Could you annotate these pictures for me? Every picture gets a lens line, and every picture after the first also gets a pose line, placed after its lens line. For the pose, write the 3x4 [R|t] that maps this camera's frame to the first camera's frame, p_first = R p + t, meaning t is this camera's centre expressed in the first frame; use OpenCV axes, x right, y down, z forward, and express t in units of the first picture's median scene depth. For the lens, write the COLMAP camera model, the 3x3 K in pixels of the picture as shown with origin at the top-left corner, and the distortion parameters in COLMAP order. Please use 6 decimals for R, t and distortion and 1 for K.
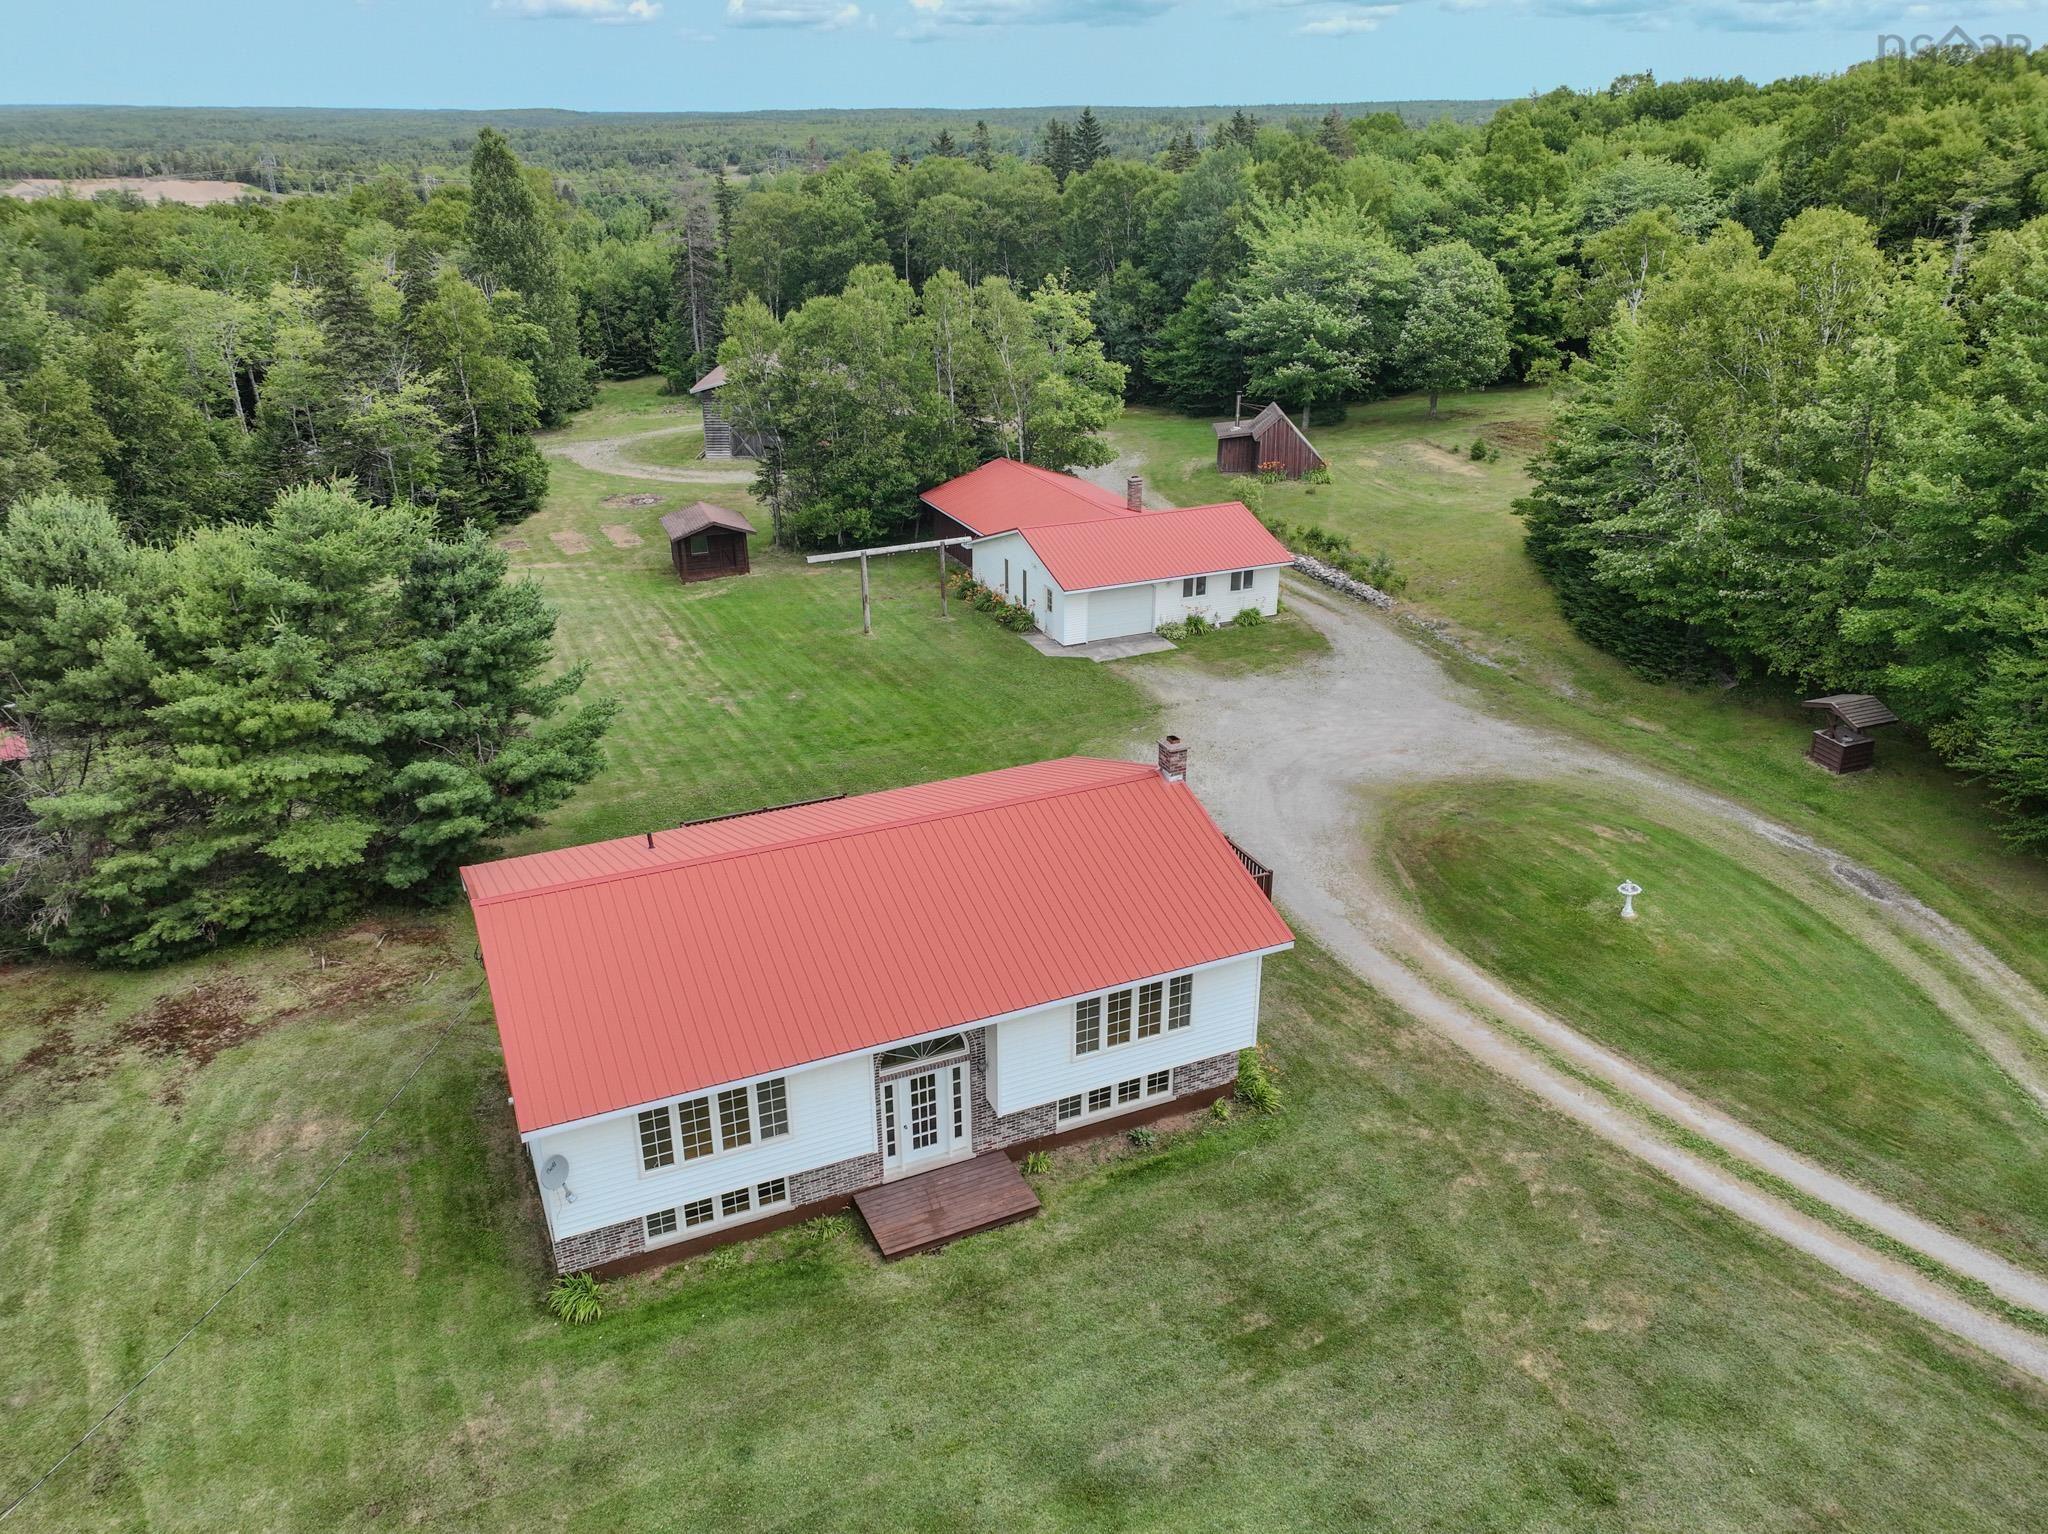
lens RADIAL K [[1498.0, 0, 1036.9], [0, 1498.0, 757.4], [0, 0, 1]] dist [0.001924, 0.006745]
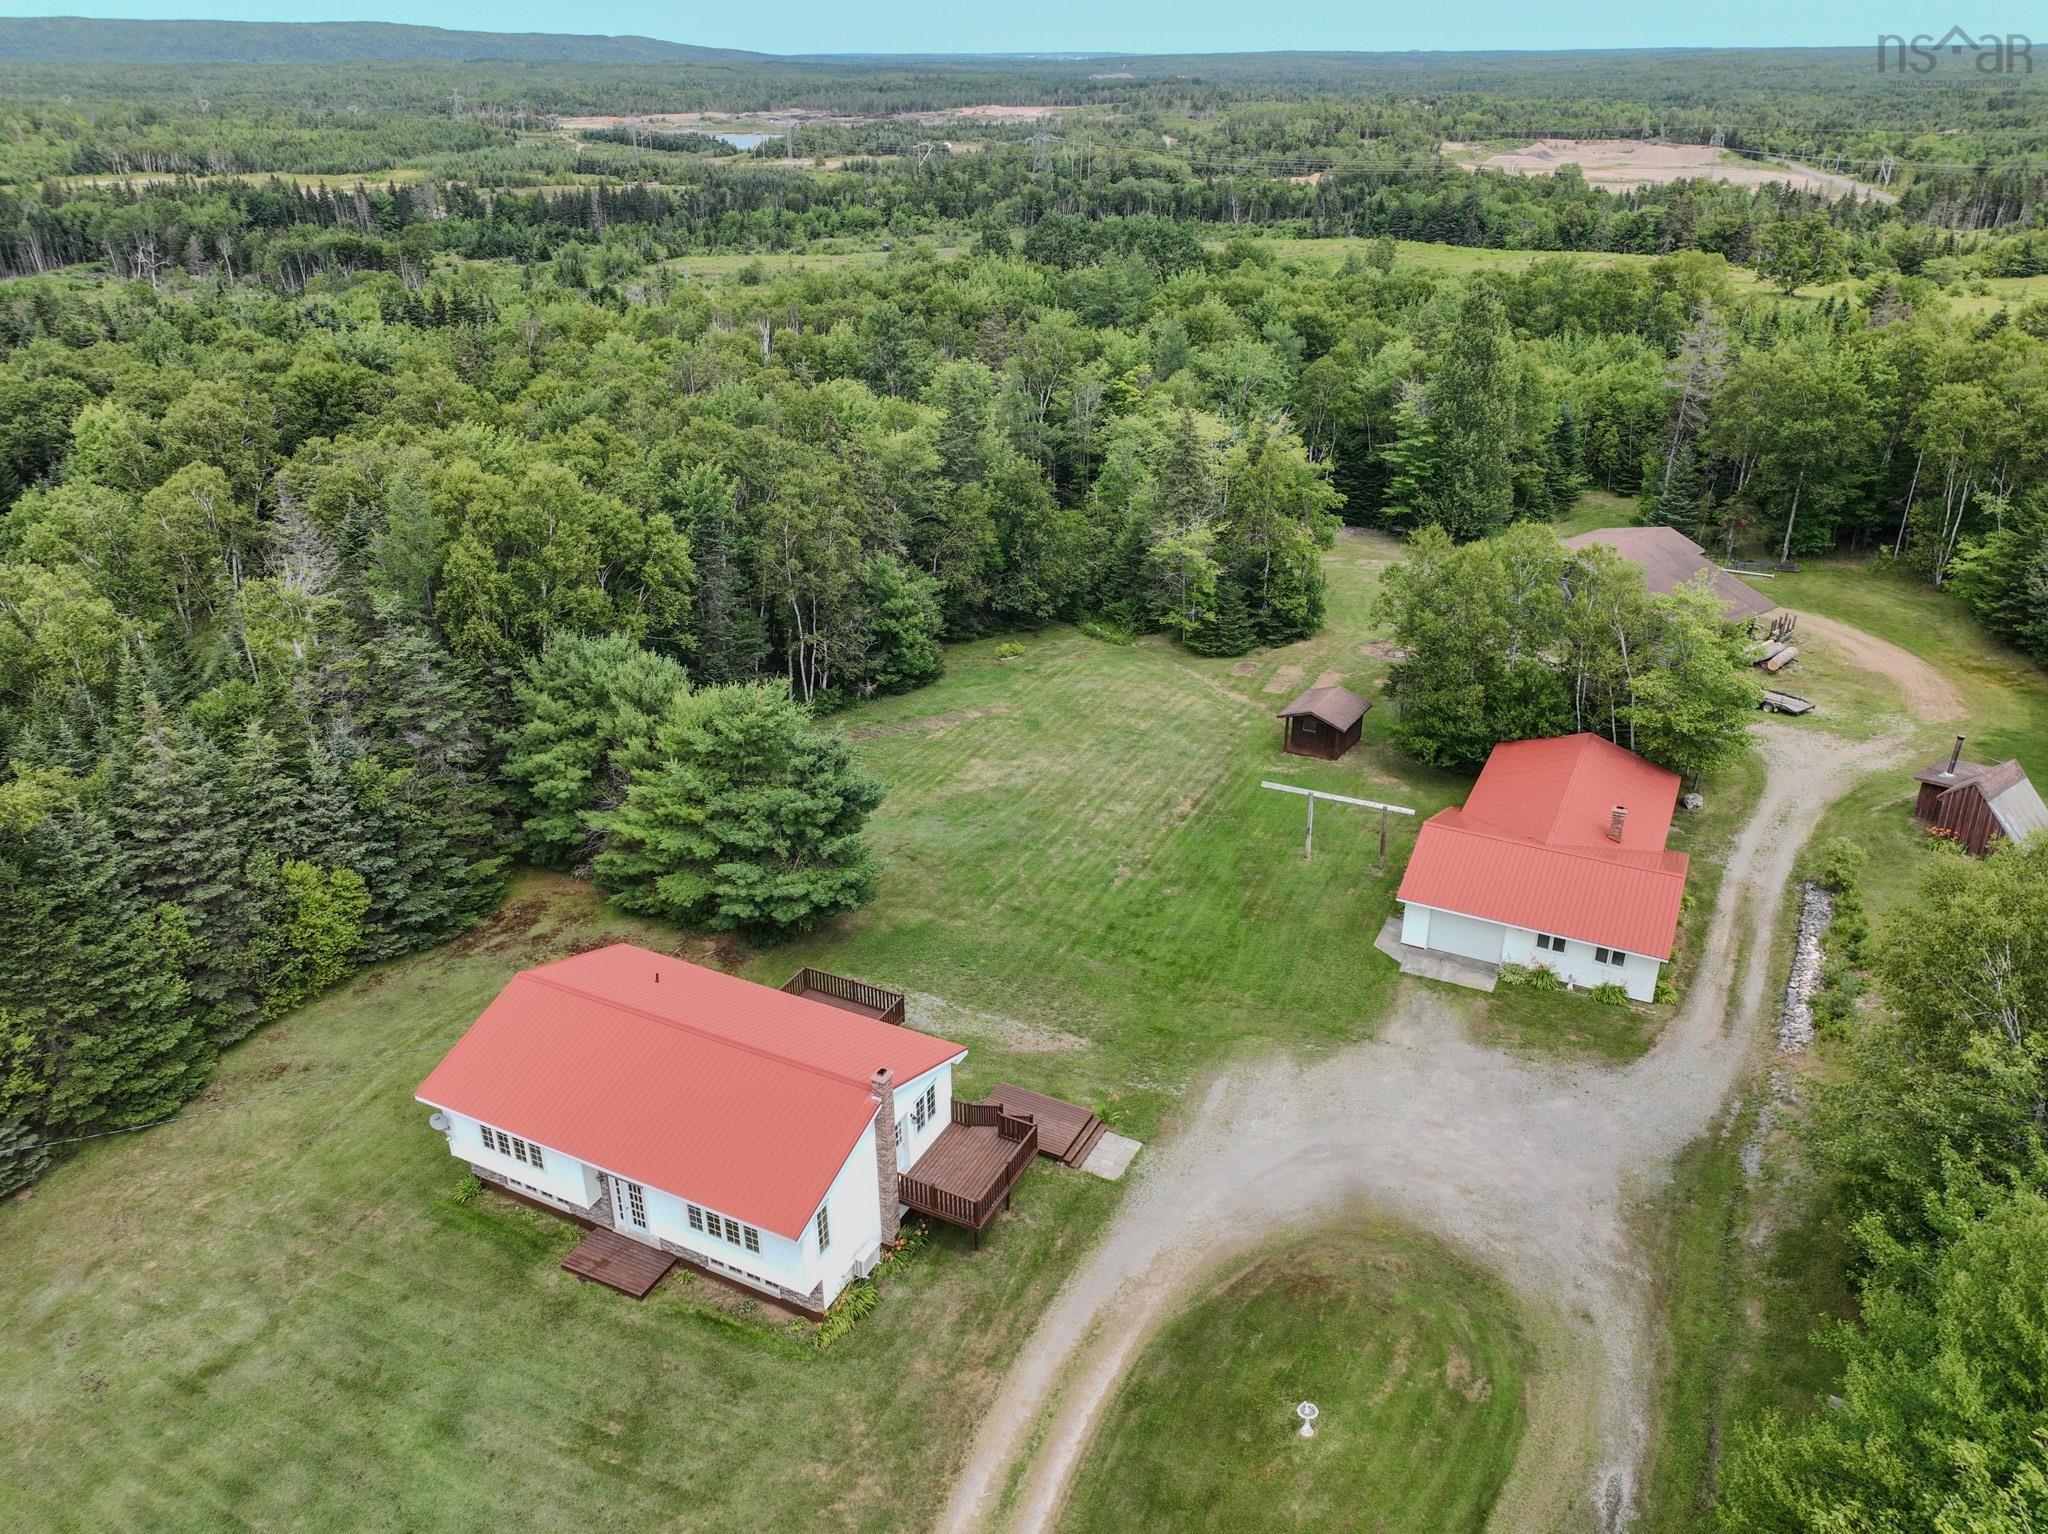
lens RADIAL K [[1486.6, 0, 1034.8], [0, 1486.6, 773.9], [0, 0, 1]] dist [0.003439, -0.001862]
pose [[0.628274, 0.336398, -0.701505, 0.958631], [-0.304635, 0.936059, 0.176042, -0.506612], [0.715870, 0.103101, 0.690580, 0.118954]]
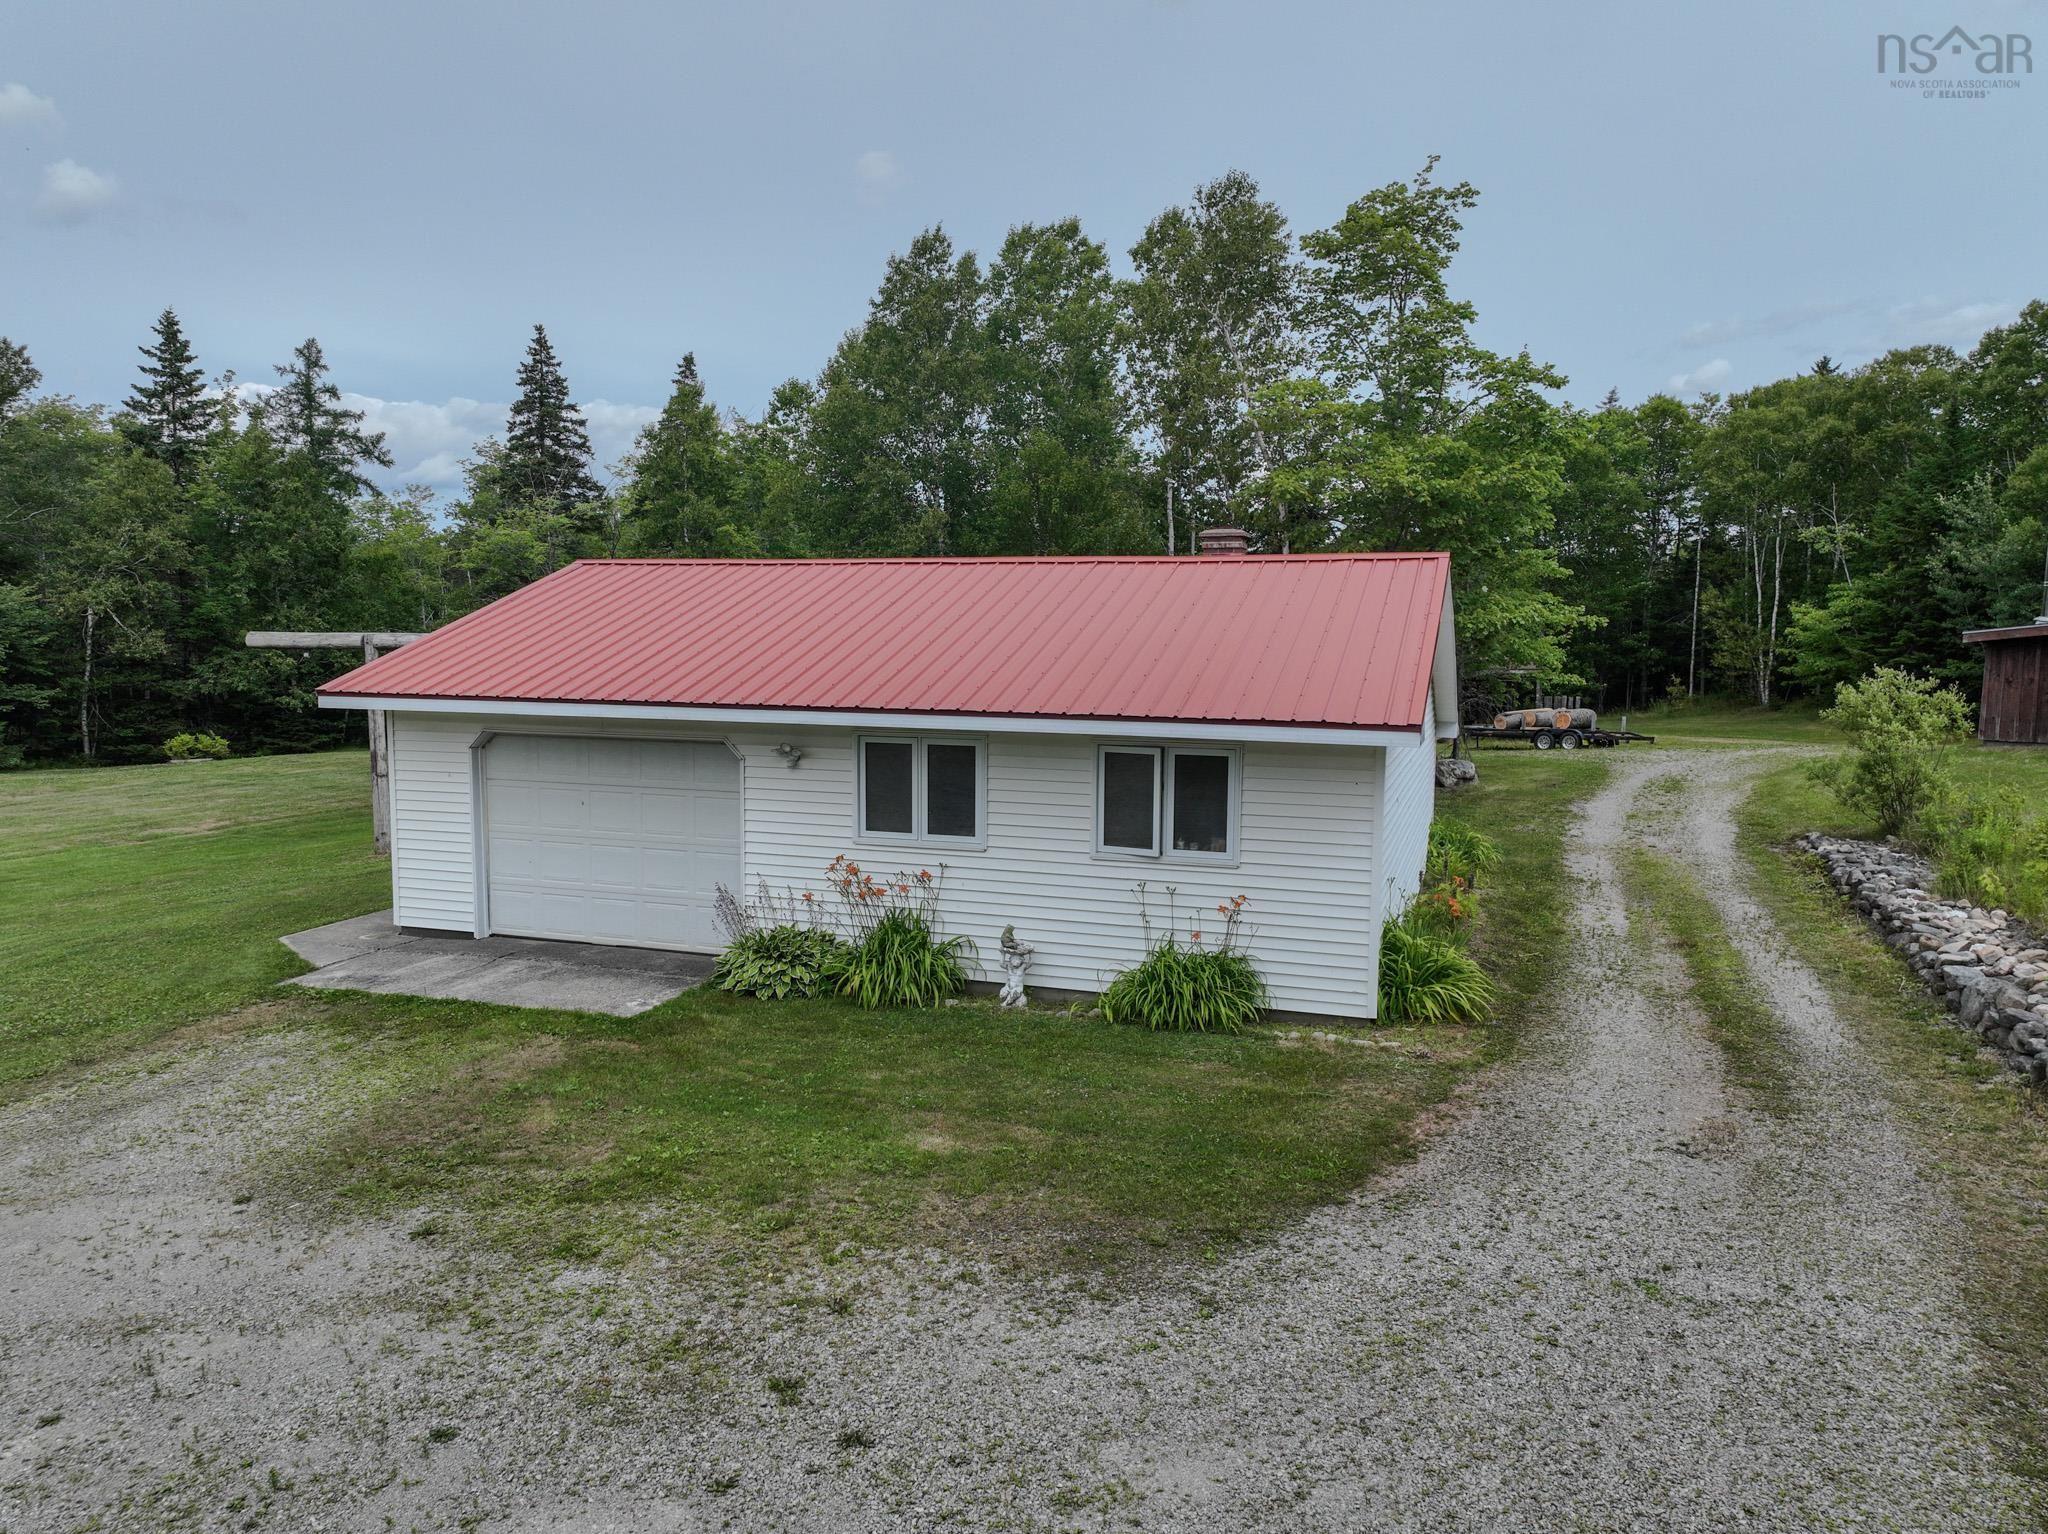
lens RADIAL K [[1439.4, 0, 1012.8], [0, 1439.4, 775.1], [0, 0, 1]] dist [0.004815, 0.006091]
pose [[0.723133, 0.077853, -0.686307, 0.461542], [-0.279646, 0.941548, -0.187844, -0.141545], [0.631567, 0.327759, 0.702636, 1.519013]]
